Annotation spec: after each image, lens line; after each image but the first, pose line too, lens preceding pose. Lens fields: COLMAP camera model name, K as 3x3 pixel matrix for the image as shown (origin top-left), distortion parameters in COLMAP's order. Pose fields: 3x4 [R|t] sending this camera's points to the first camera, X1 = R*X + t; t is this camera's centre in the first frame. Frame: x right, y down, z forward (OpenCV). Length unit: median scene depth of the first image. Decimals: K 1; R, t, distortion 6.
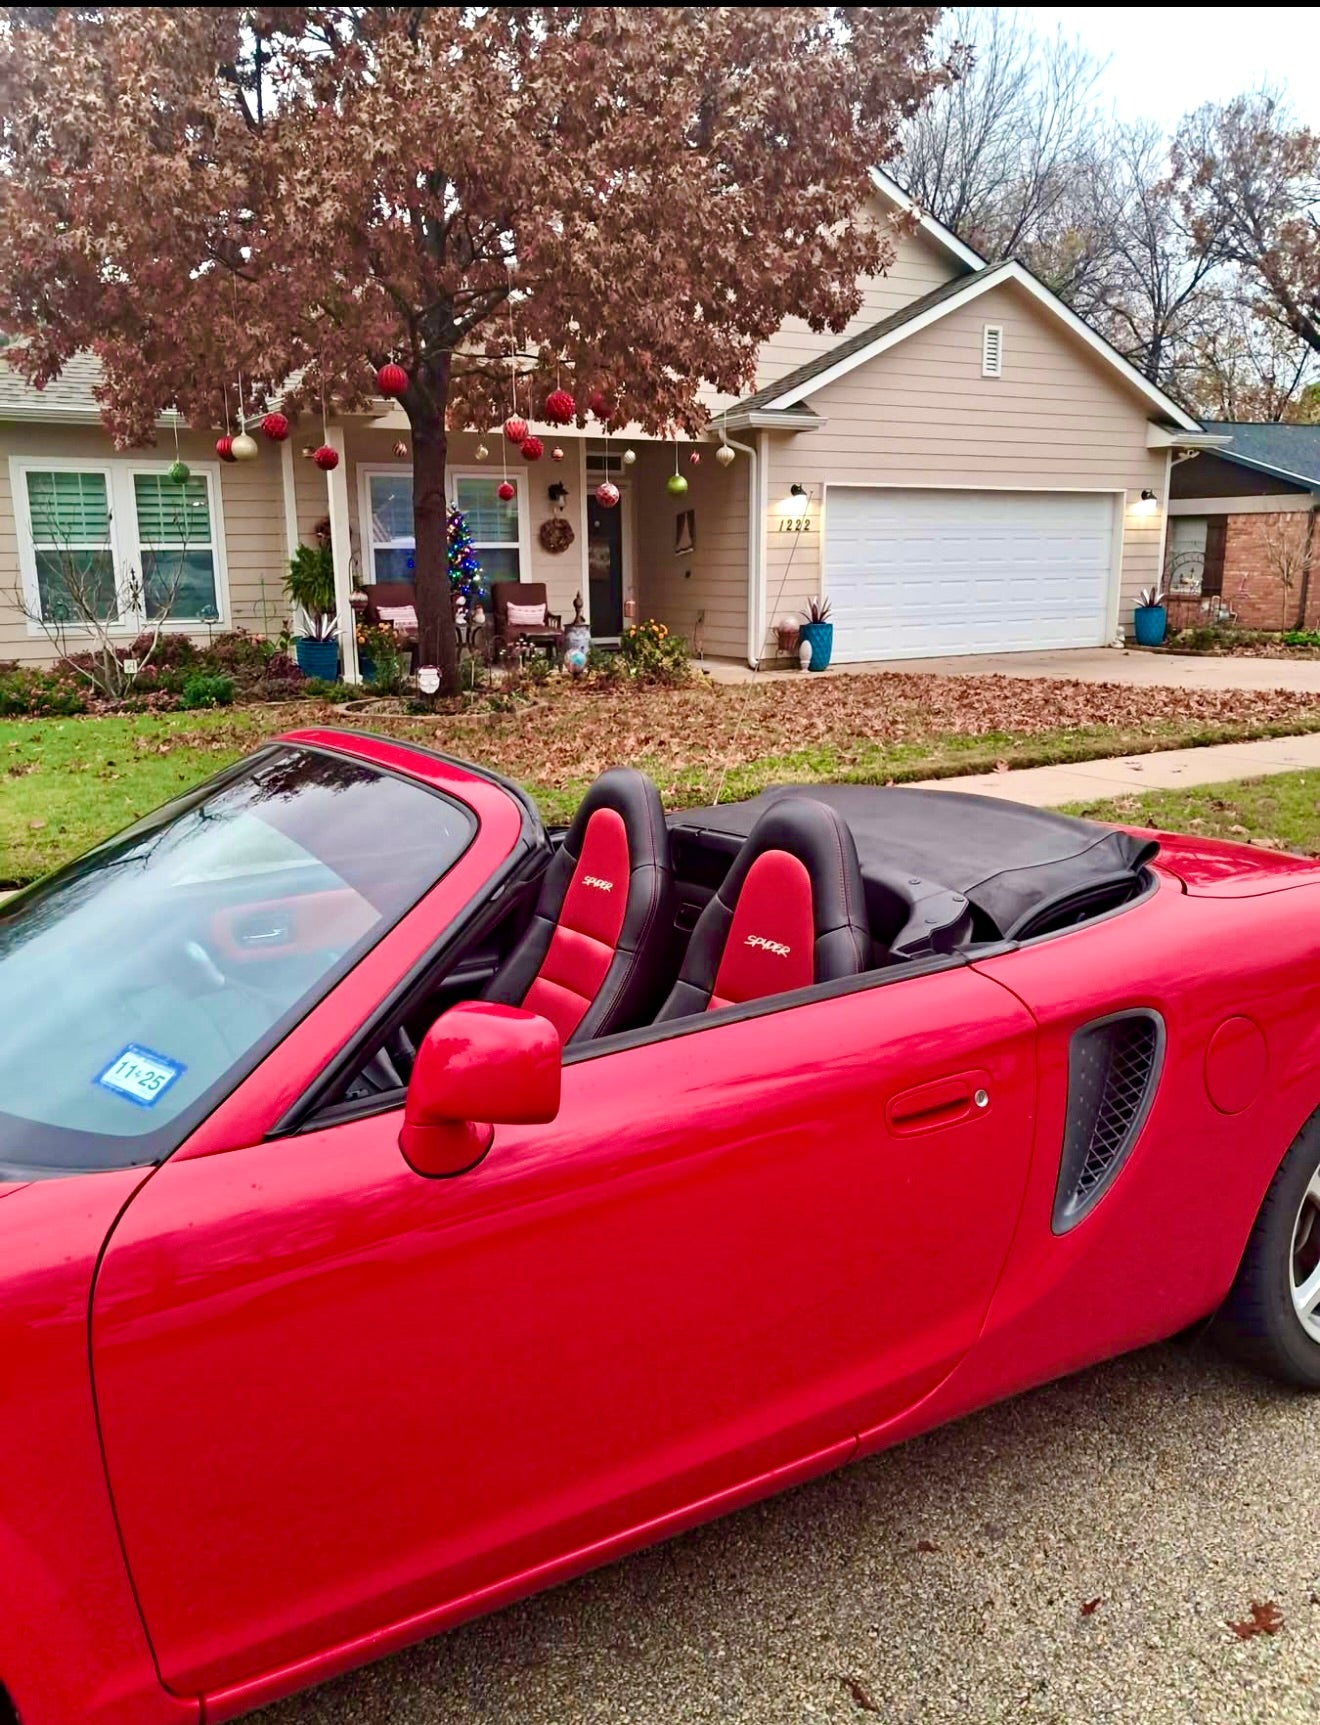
lens RADIAL K [[1424.8, 0, 660.2], [0, 1424.8, 899.7], [0, 0, 1]] dist [0.038928, -0.048117]
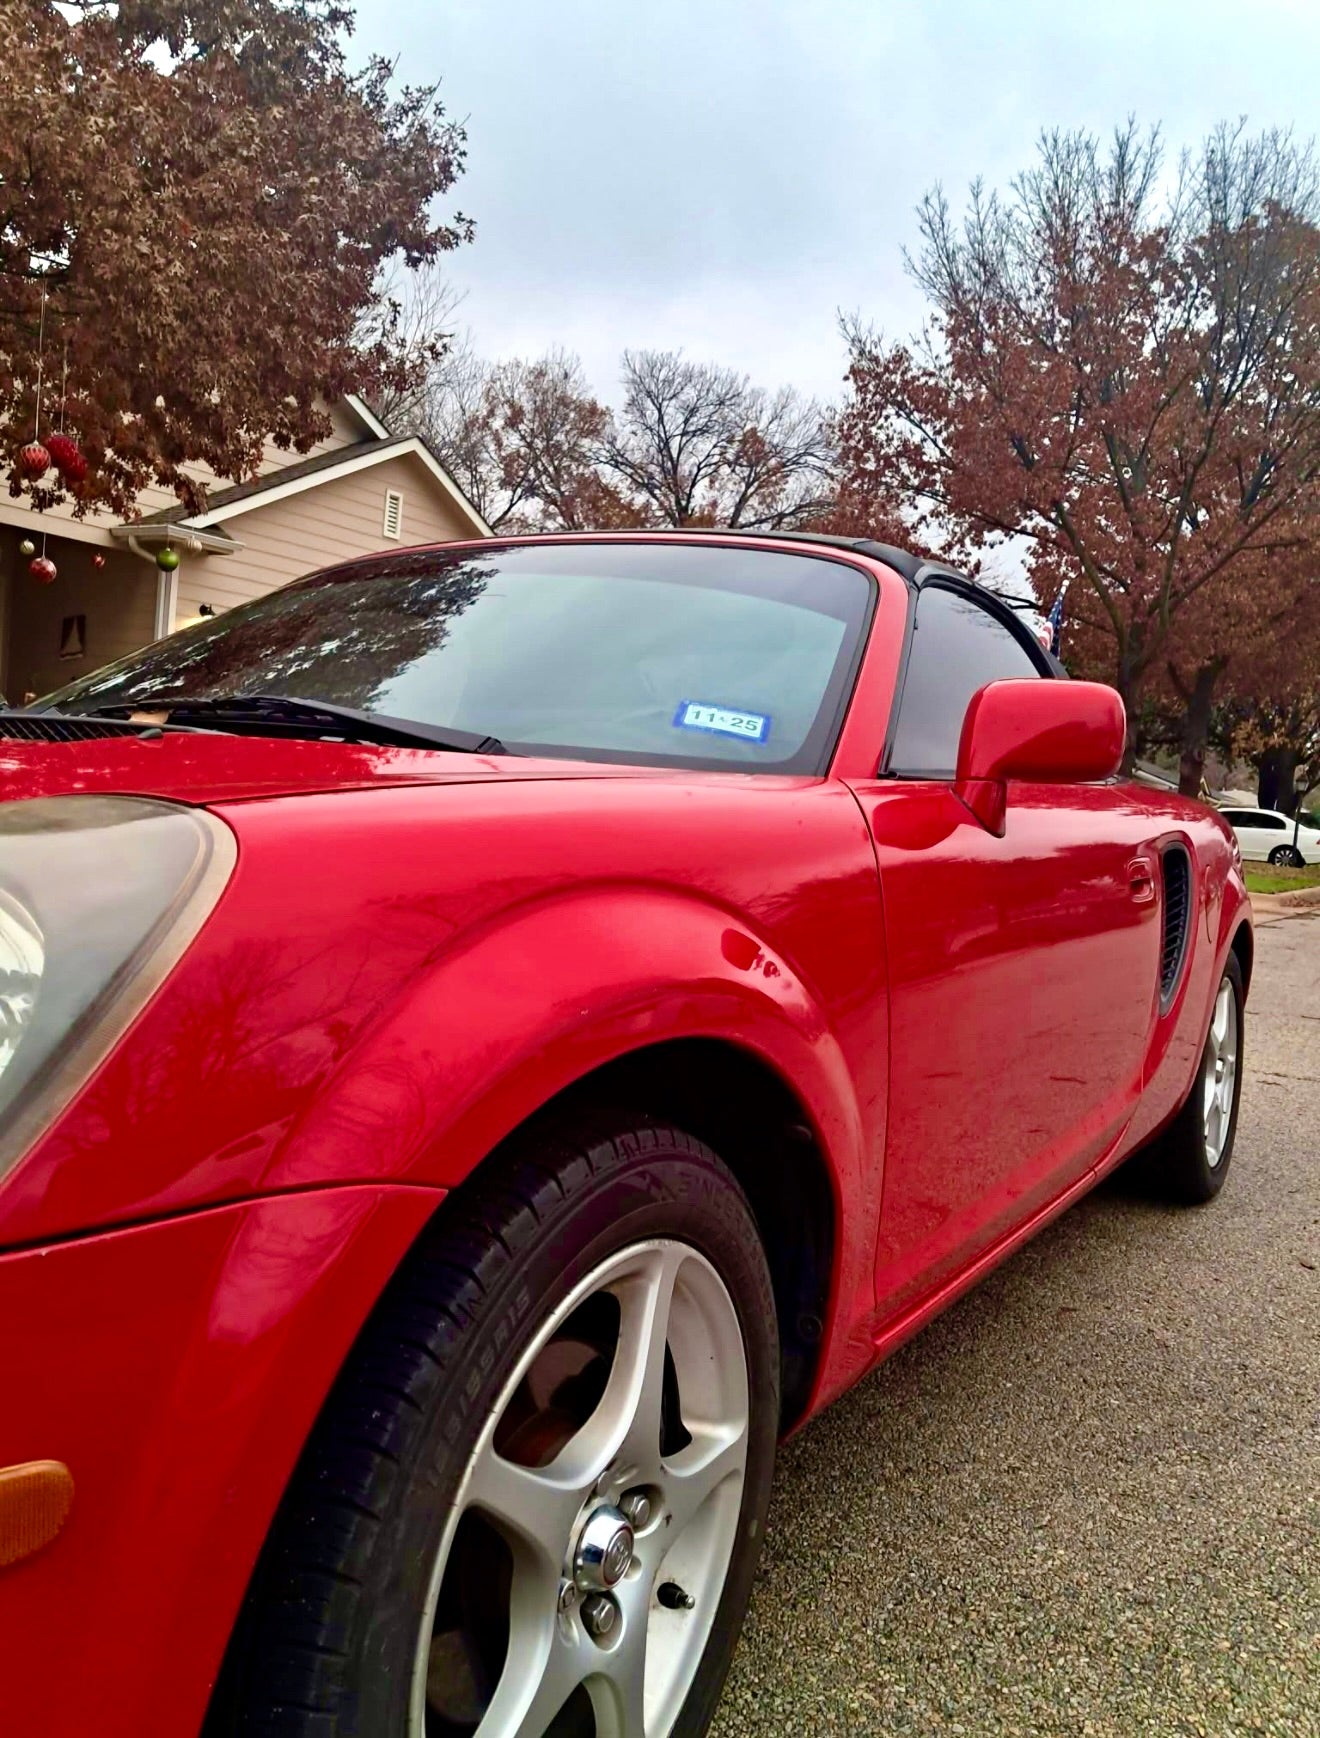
lens RADIAL K [[1423.5, 0, 643.0], [0, 1423.5, 900.6], [0, 0, 1]] dist [0.001630, 0.011196]
pose [[0.881132, 0.058250, 0.469269, -0.095346], [0.001991, 0.991918, -0.126865, 0.040737], [-0.472867, 0.112719, 0.873894, 0.023251]]
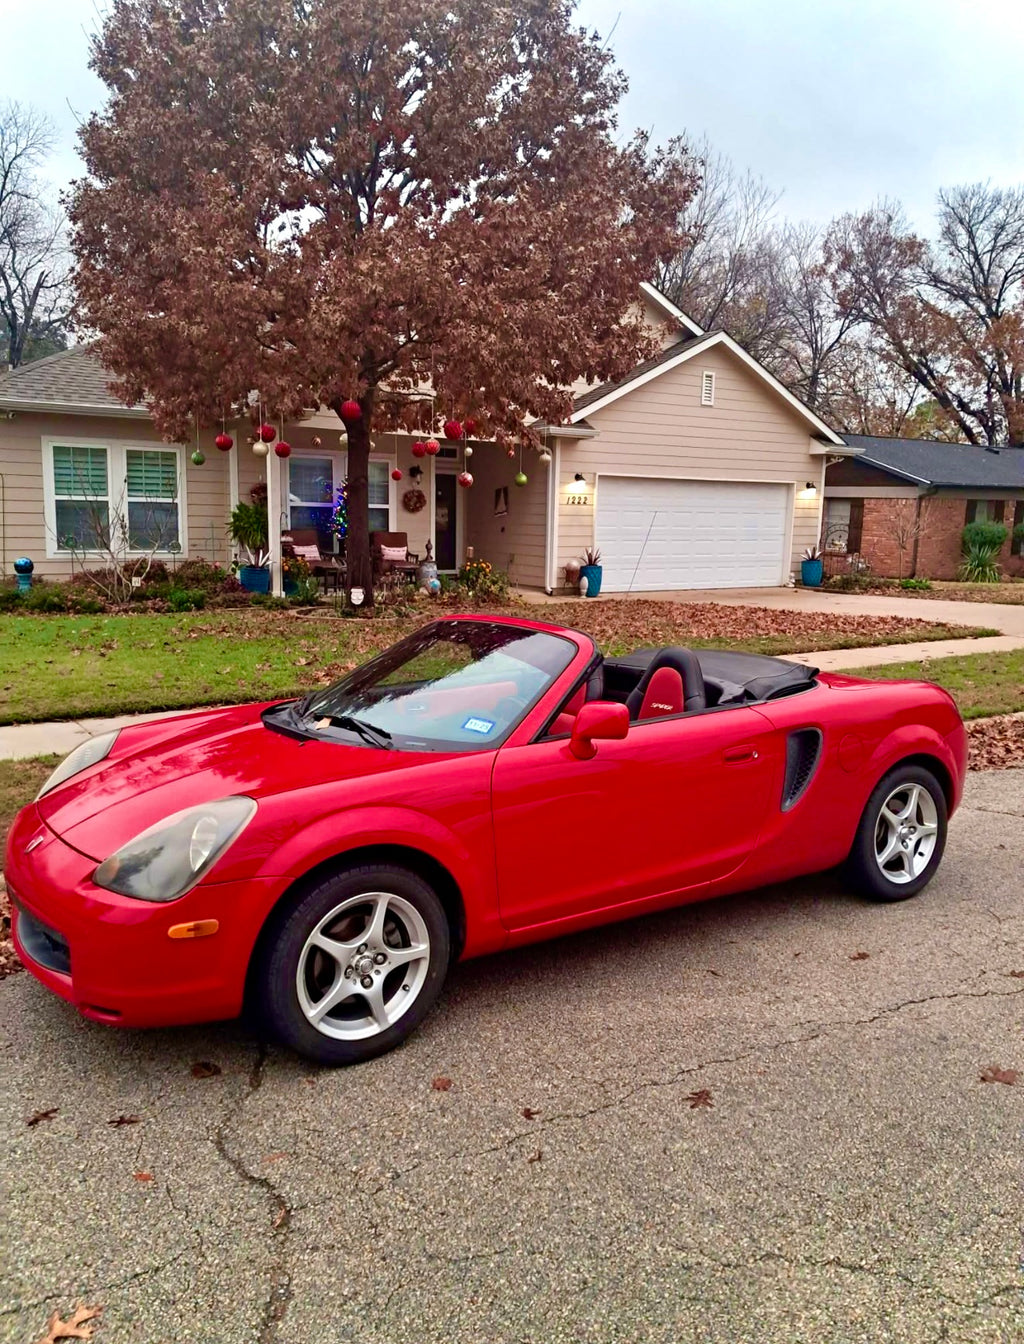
lens RADIAL K [[1111.5, 0, 530.6], [0, 1111.5, 675.6], [0, 0, 1]] dist [0.111885, -0.225857]
pose [[0.996420, 0.019799, 0.082190, -0.050148], [-0.012545, 0.996055, -0.087847, 0.024623], [-0.083605, 0.086501, 0.992738, -0.142746]]
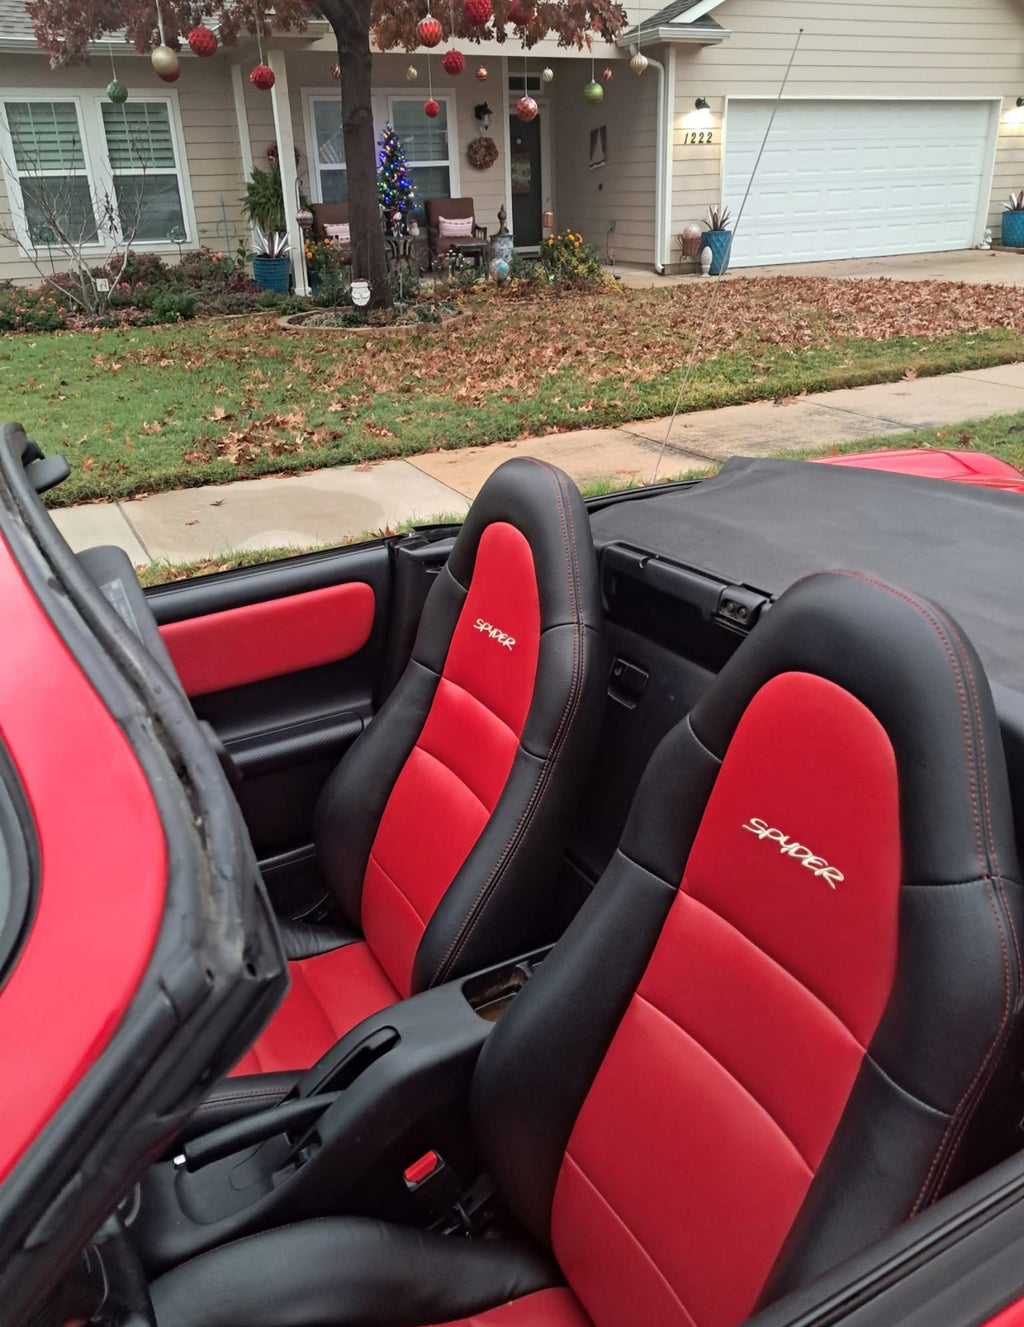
lens RADIAL K [[1115.7, 0, 512.0], [0, 1115.7, 663.5], [0, 0, 1]] dist [-0.091819, 0.164382]
pose [[0.998416, 0.000411, -0.056258, -0.001205], [0.009674, 0.983822, 0.178886, -0.019121], [0.055421, -0.179147, 0.982260, 0.097545]]
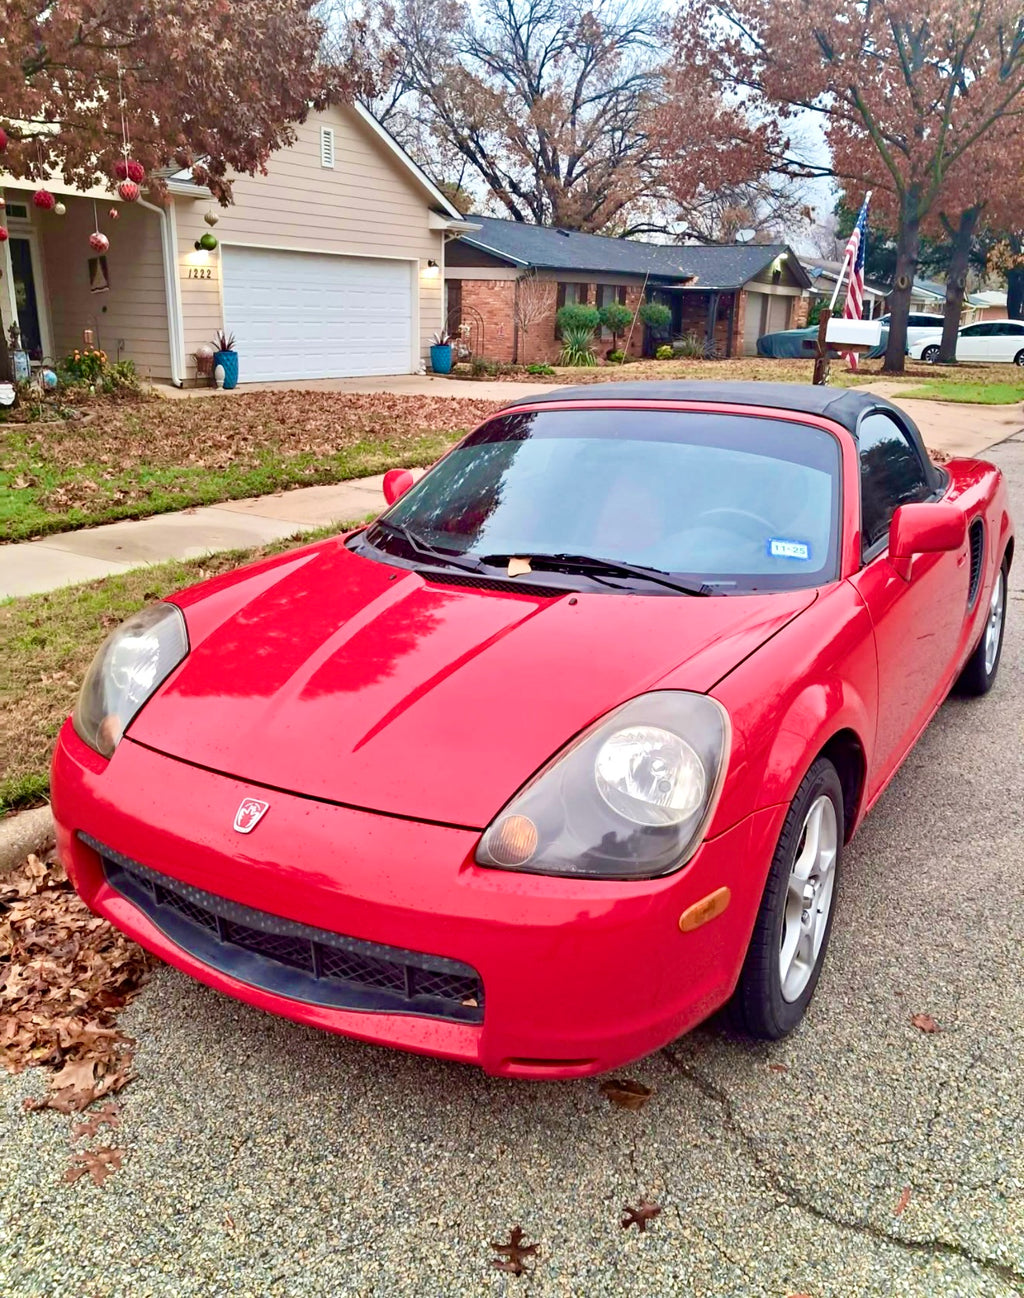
lens RADIAL K [[1105.7, 0, 512.2], [0, 1105.7, 672.3], [0, 0, 1]] dist [0.007503, 0.003220]
pose [[0.881764, -0.117237, 0.456890, -0.167775], [0.077663, 0.991485, 0.104529, 0.011732], [-0.465254, -0.056686, 0.883360, -0.030439]]
